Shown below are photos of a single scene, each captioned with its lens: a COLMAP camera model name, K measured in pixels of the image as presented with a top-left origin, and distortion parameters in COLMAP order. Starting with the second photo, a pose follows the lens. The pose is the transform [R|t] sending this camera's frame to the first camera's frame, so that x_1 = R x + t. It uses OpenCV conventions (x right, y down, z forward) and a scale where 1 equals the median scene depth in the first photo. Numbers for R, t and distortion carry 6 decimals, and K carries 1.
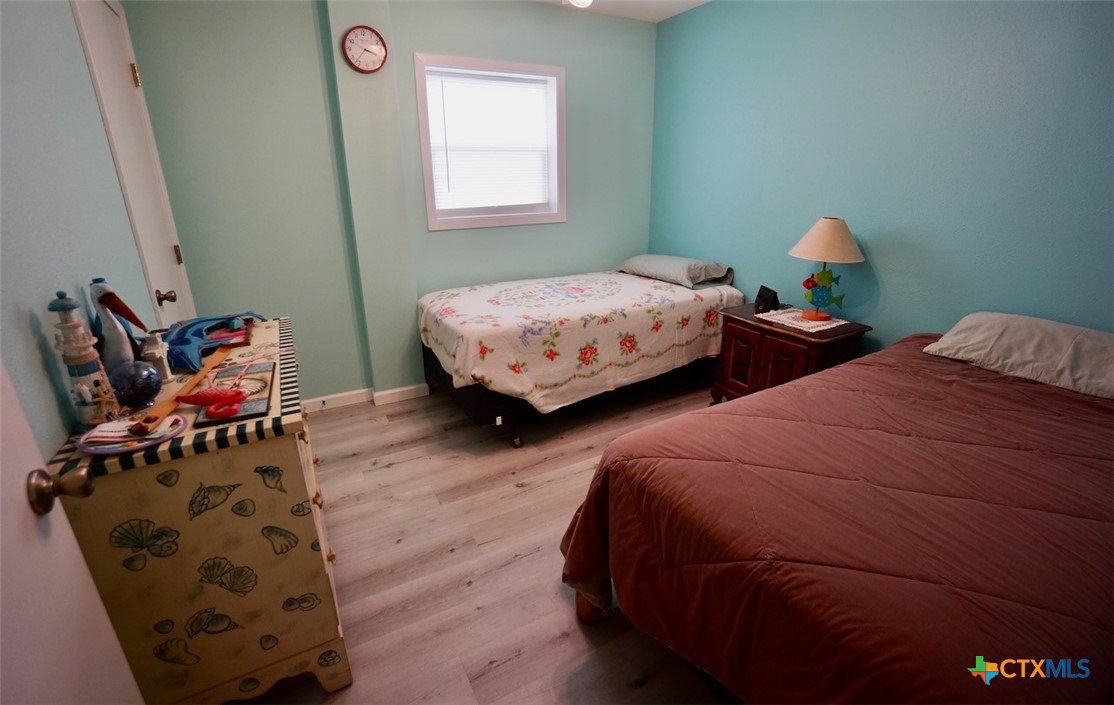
lens RADIAL K [[490.0, 0, 554.5], [0, 490.0, 335.9], [0, 0, 1]] dist [-0.056705, 0.019456]
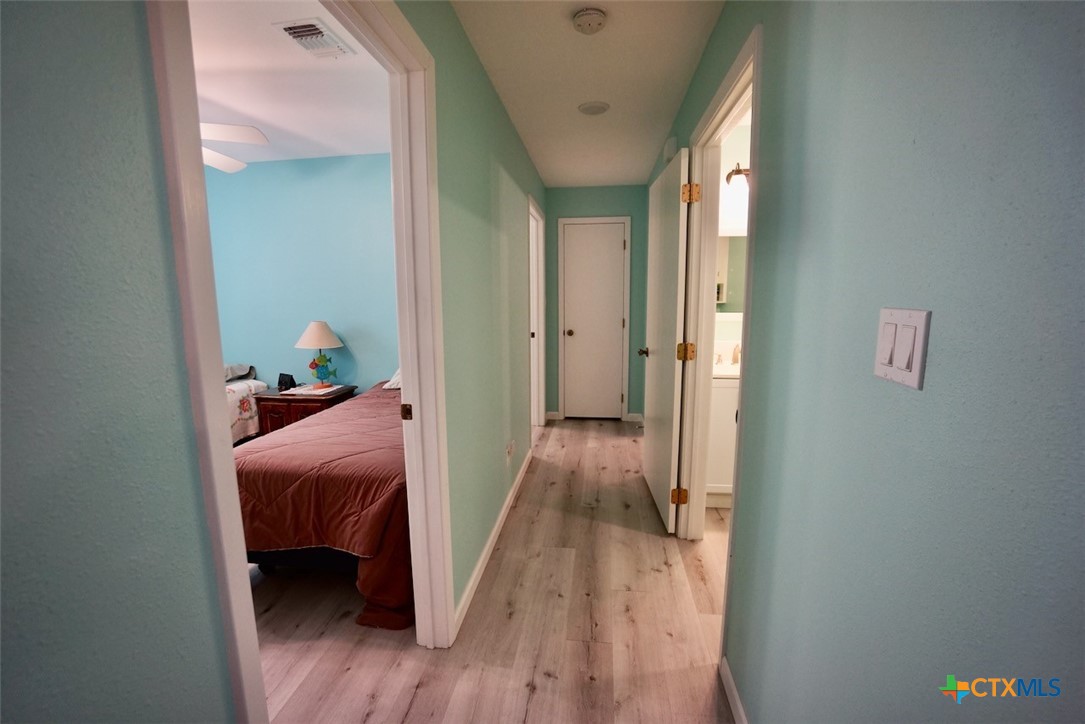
lens RADIAL K [[477.8, 0, 537.0], [0, 477.8, 367.5], [0, 0, 1]] dist [-0.065119, 0.024837]
pose [[0.597675, -0.117963, 0.793013, -0.208861], [0.252267, 0.966547, -0.046351, 0.138383], [-0.761016, 0.227754, 0.607439, -0.398933]]
